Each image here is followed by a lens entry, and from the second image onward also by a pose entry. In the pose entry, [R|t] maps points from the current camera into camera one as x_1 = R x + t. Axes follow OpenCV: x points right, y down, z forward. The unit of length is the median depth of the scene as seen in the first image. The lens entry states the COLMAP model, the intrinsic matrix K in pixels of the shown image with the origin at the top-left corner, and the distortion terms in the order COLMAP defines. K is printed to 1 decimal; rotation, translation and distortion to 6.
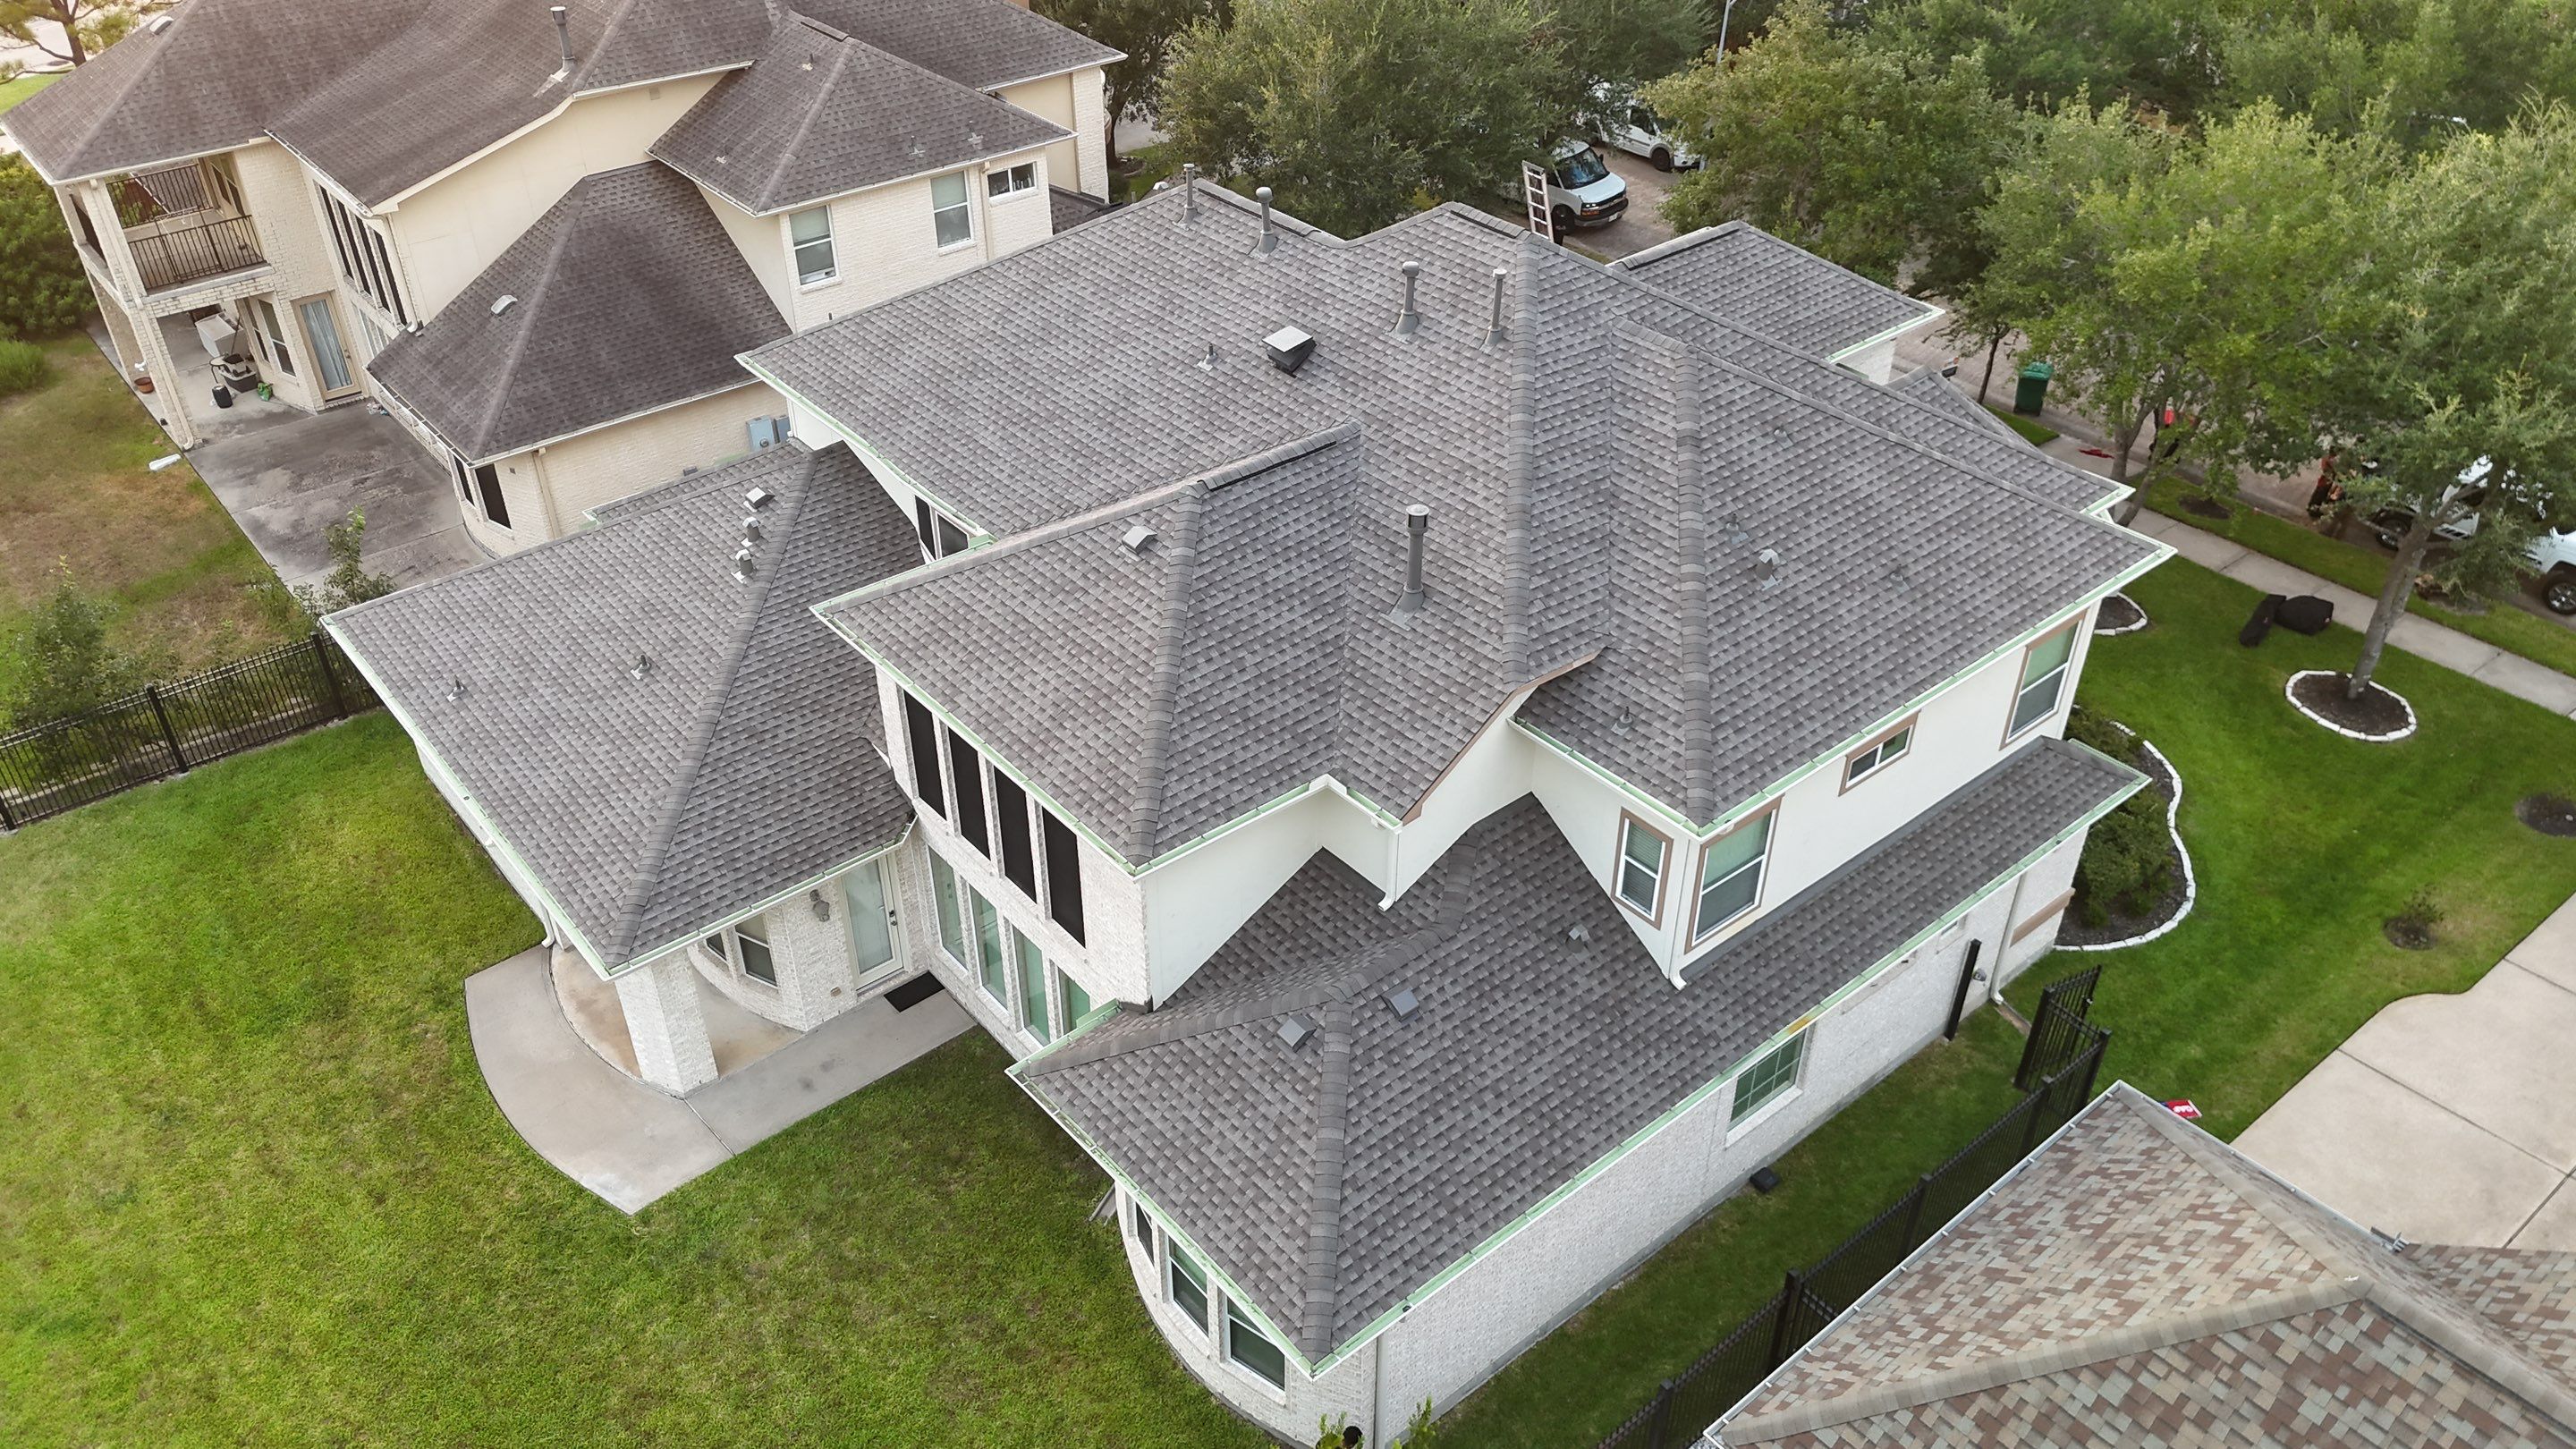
lens RADIAL K [[1898.3, 0, 1283.3], [0, 1898.3, 726.7], [0, 0, 1]] dist [0.089901, -0.096509]
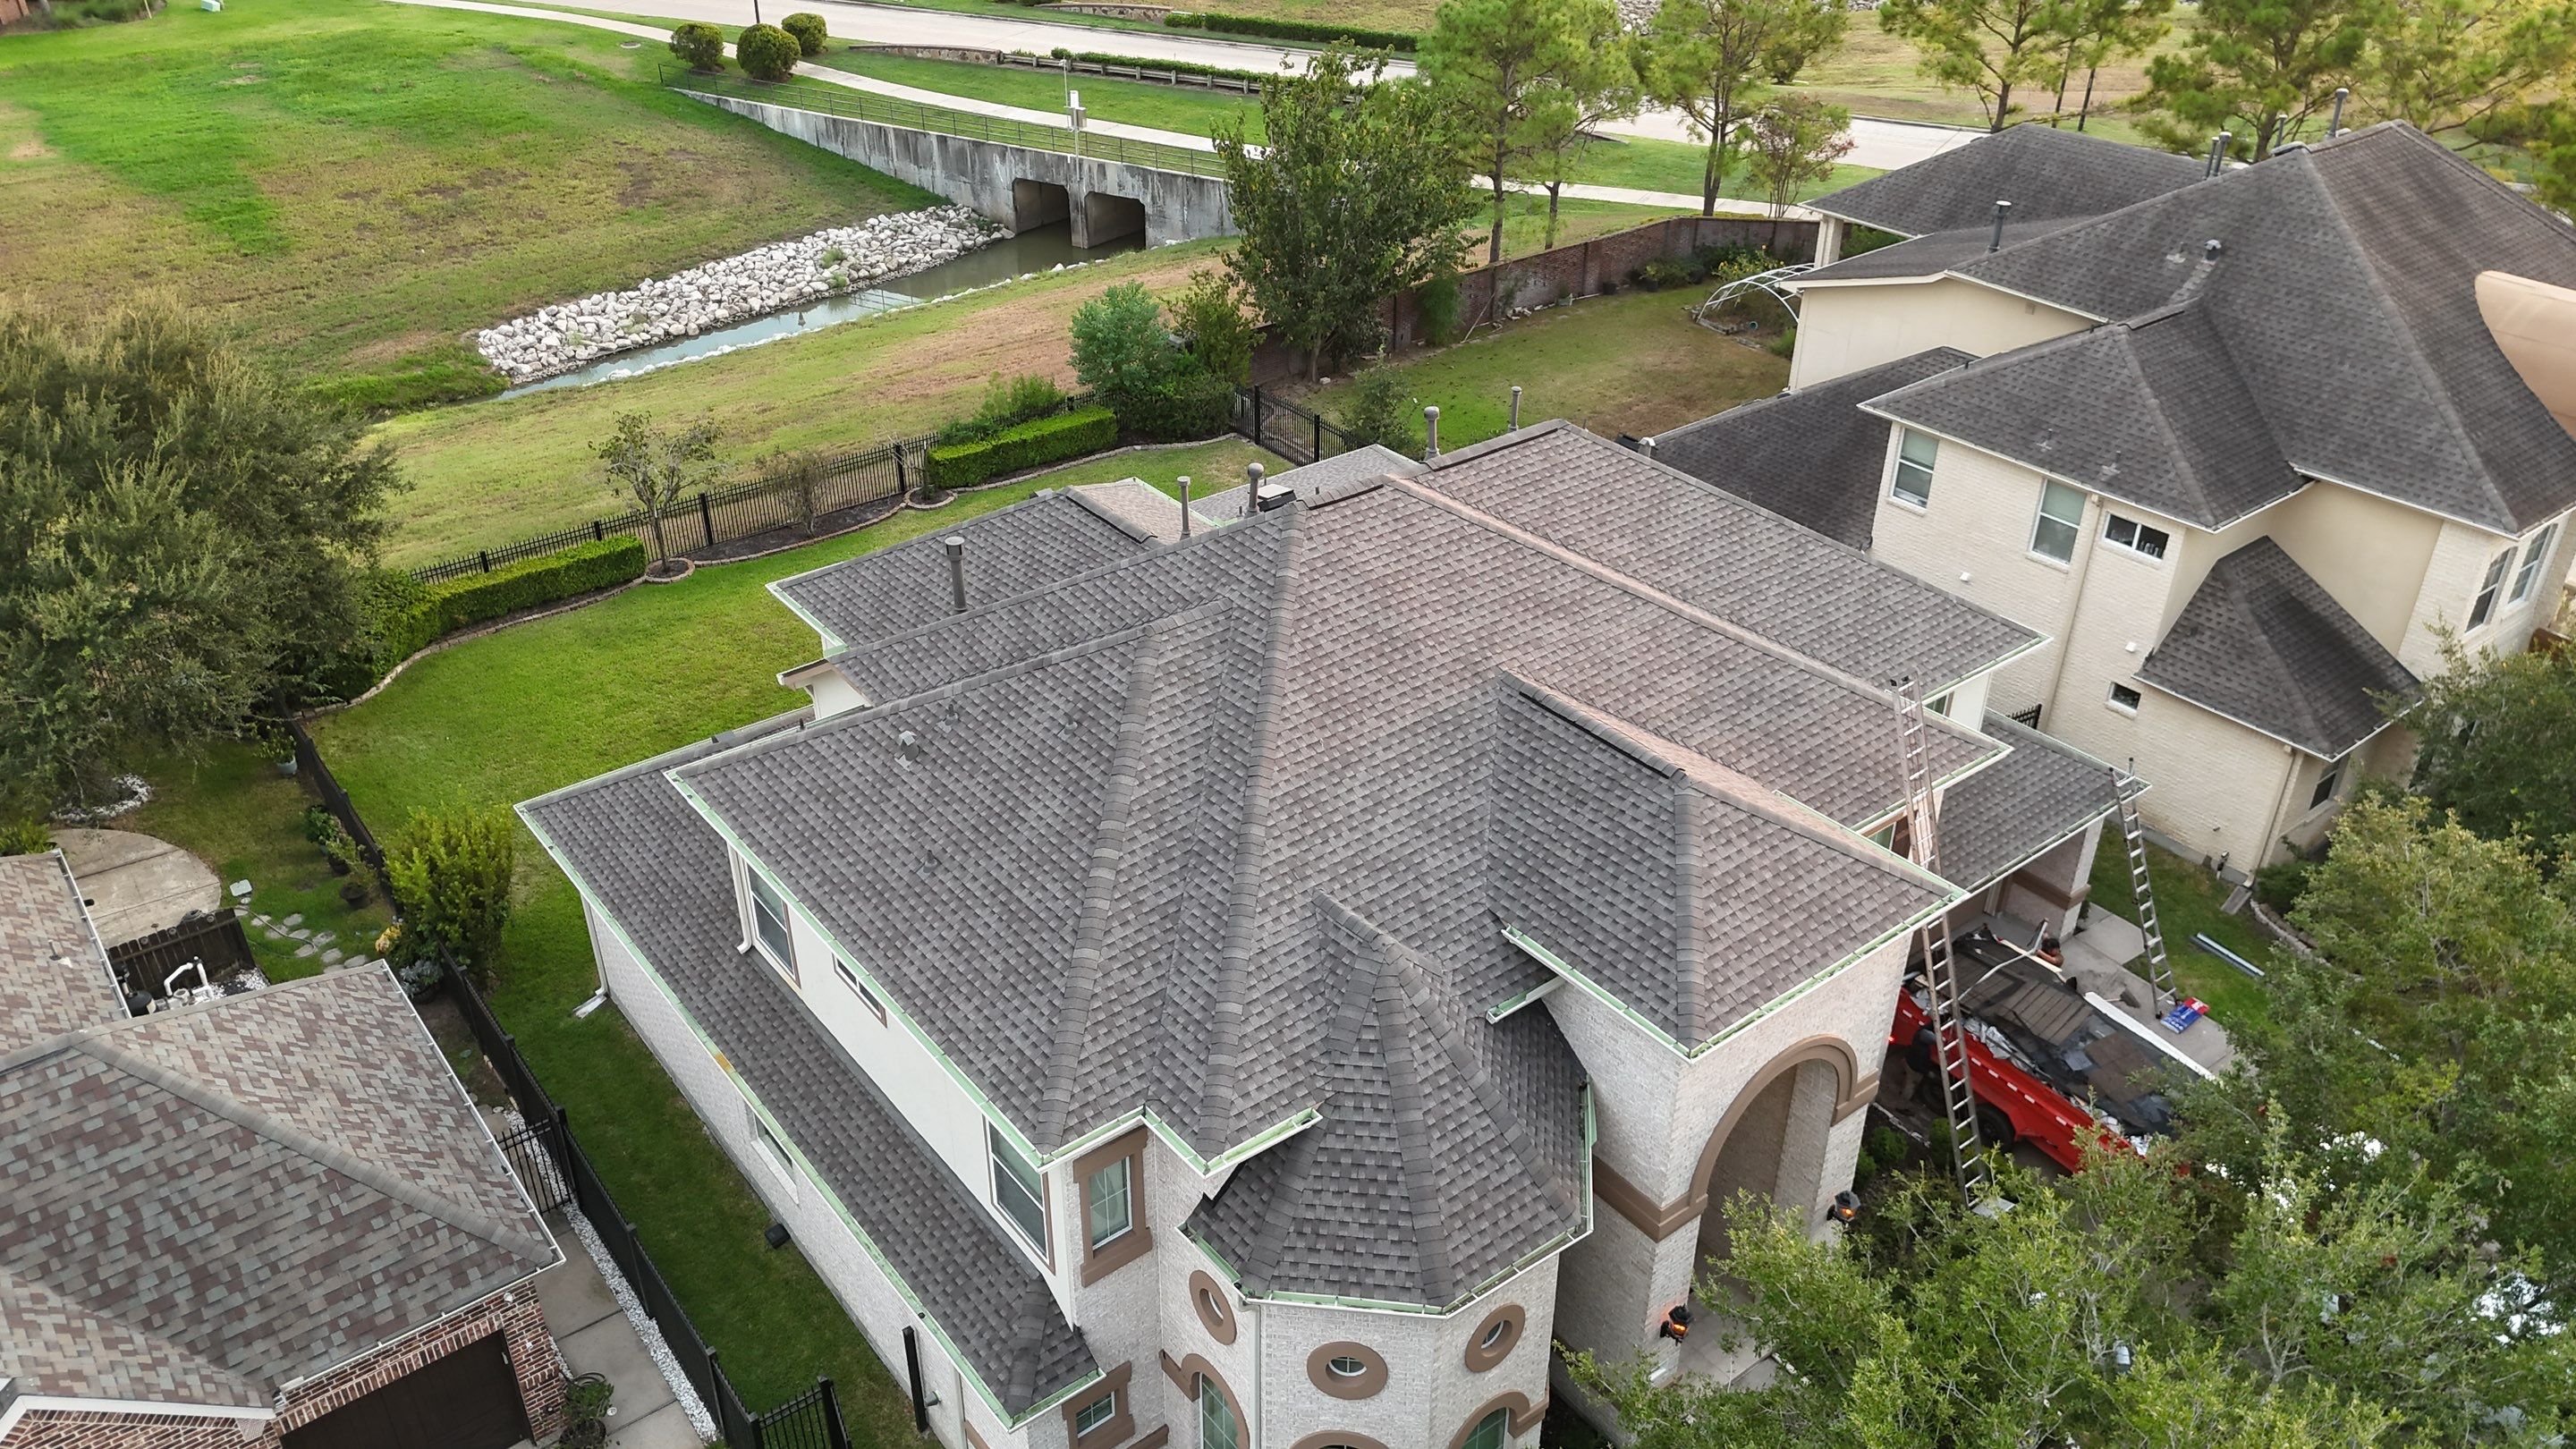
lens RADIAL K [[1898.3, 0, 1283.3], [0, 1898.3, 726.7], [0, 0, 1]] dist [0.089901, -0.096509]
pose [[-0.030146, 0.519929, -0.853677, 1.065053], [-0.584039, 0.683941, 0.437176, -0.628311], [0.811165, 0.511760, 0.283041, 0.813827]]
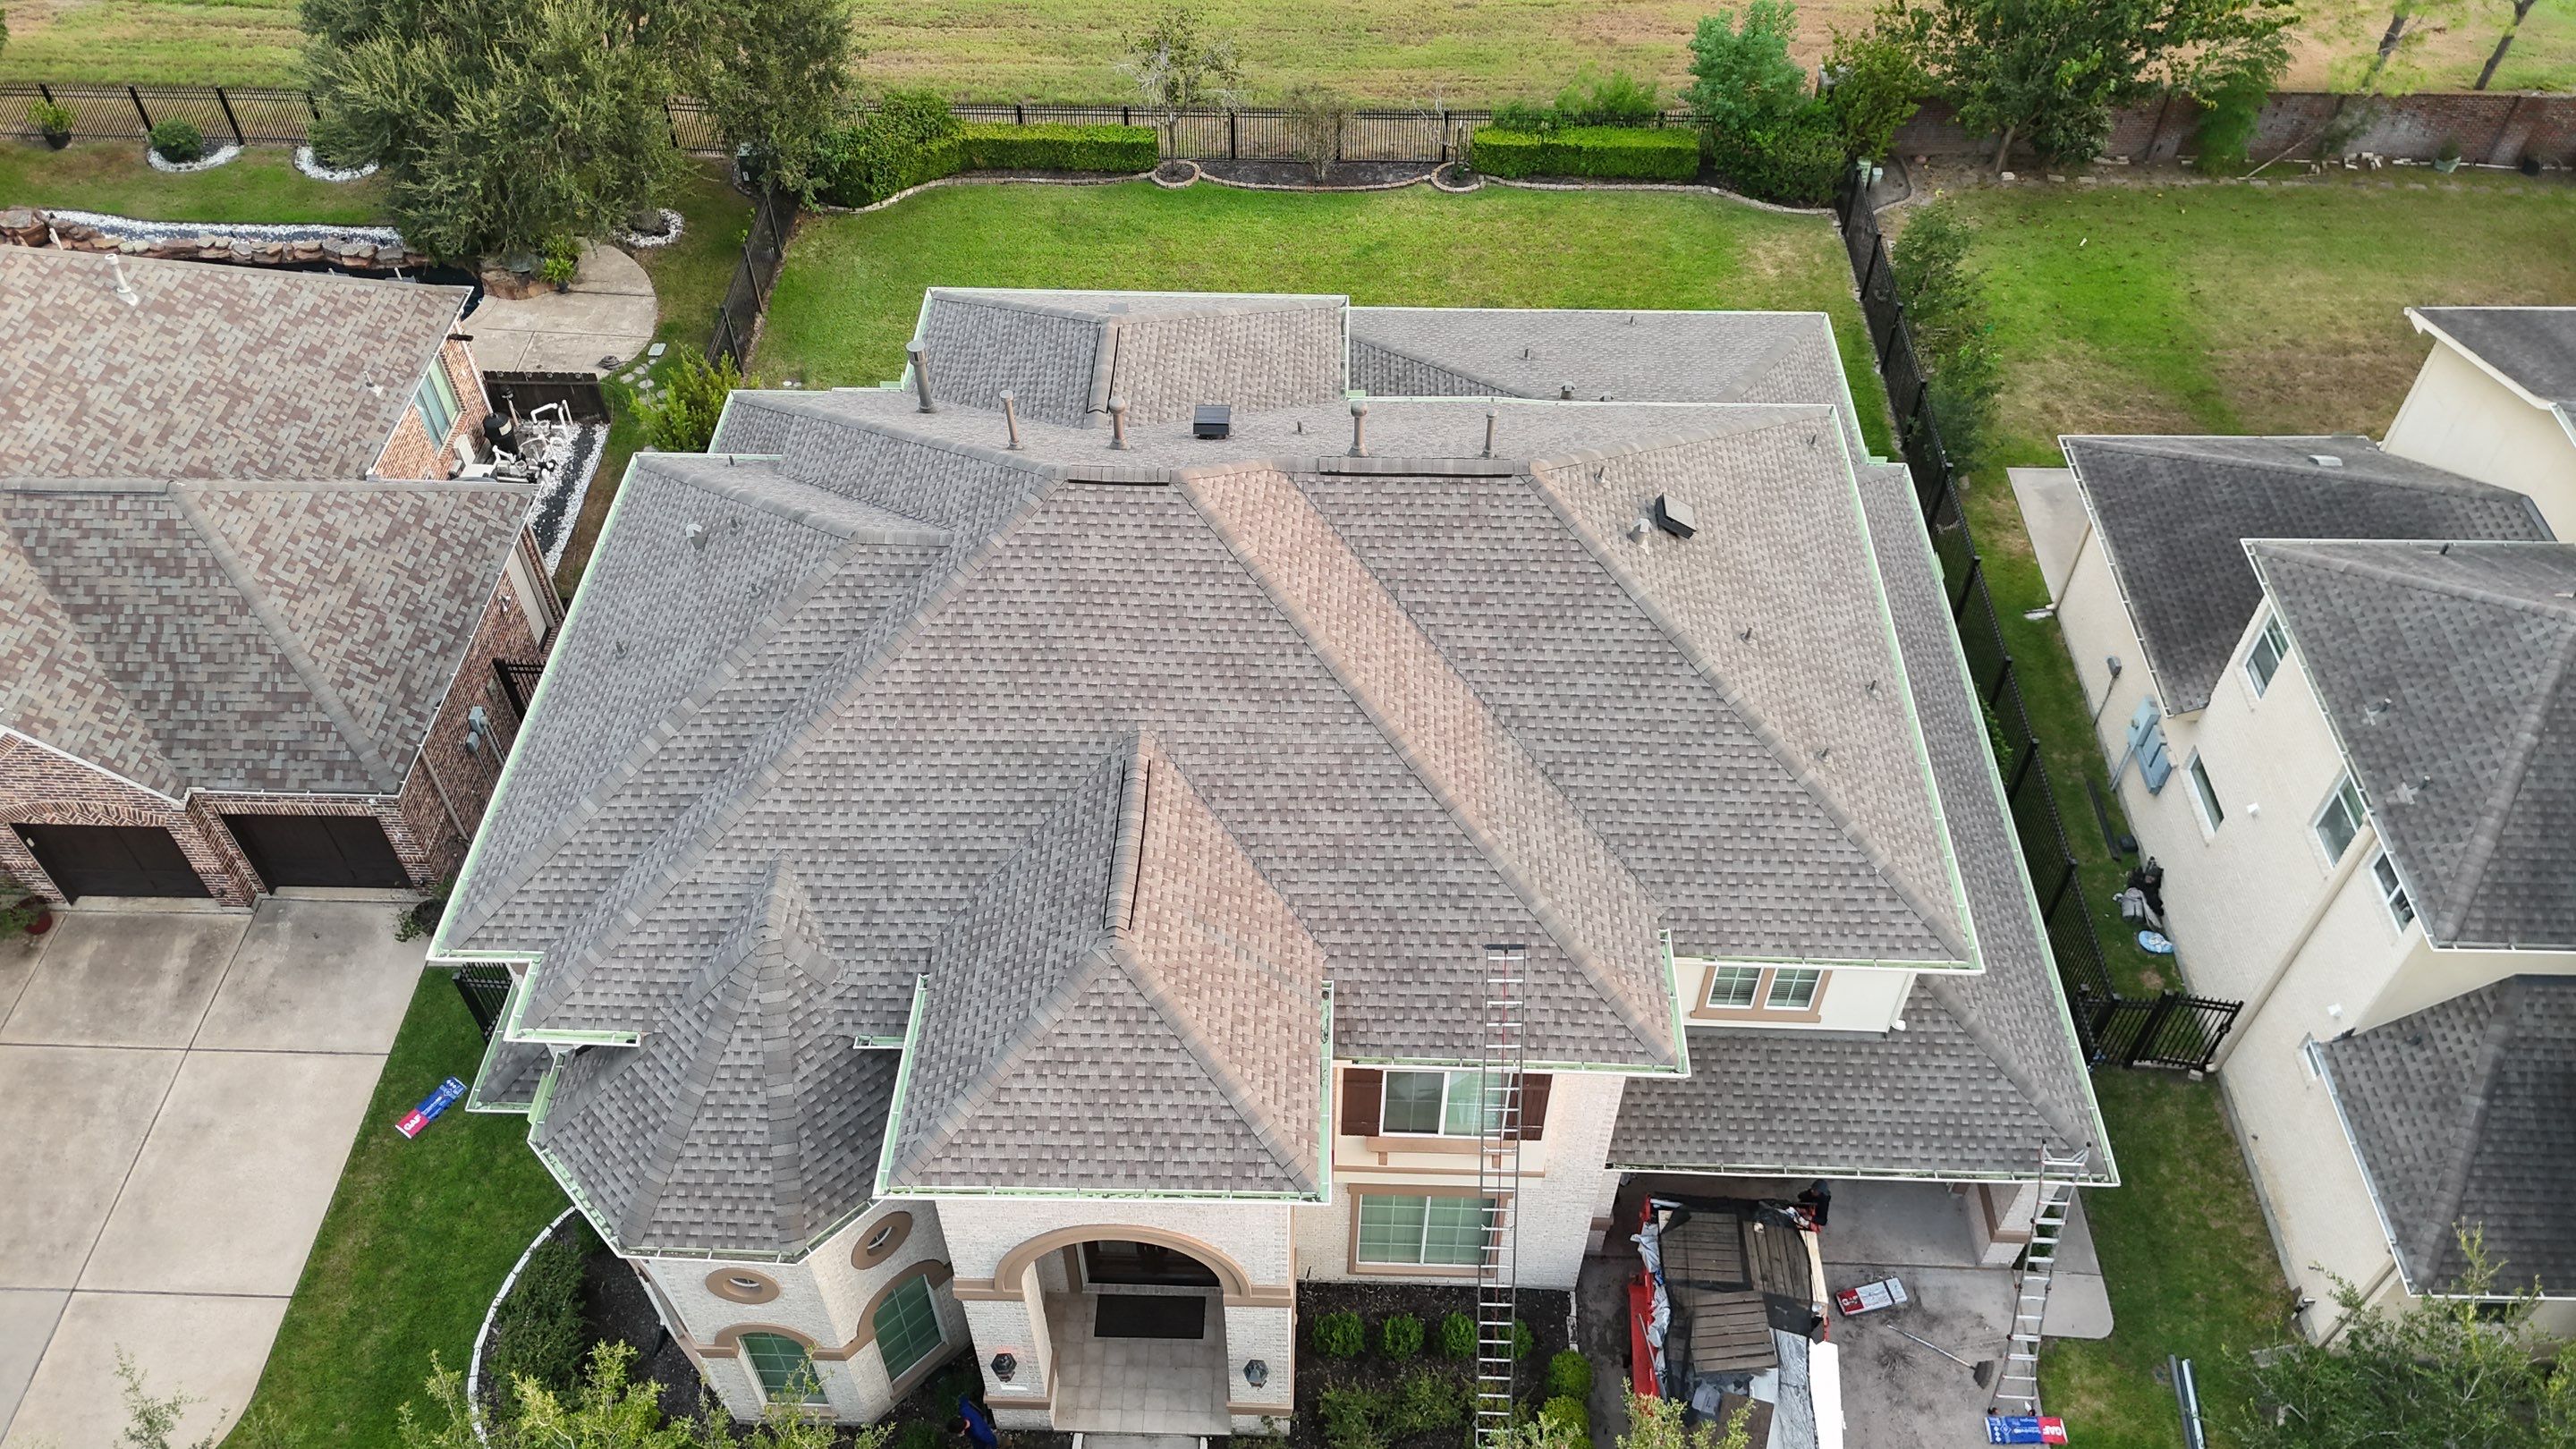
lens RADIAL K [[1898.3, 0, 1283.3], [0, 1898.3, 726.7], [0, 0, 1]] dist [0.089901, -0.096509]
pose [[-0.660980, 0.555457, -0.504552, 0.622178], [-0.433764, 0.265848, 0.860915, -1.122403], [0.612335, 0.787904, 0.065216, 1.156344]]
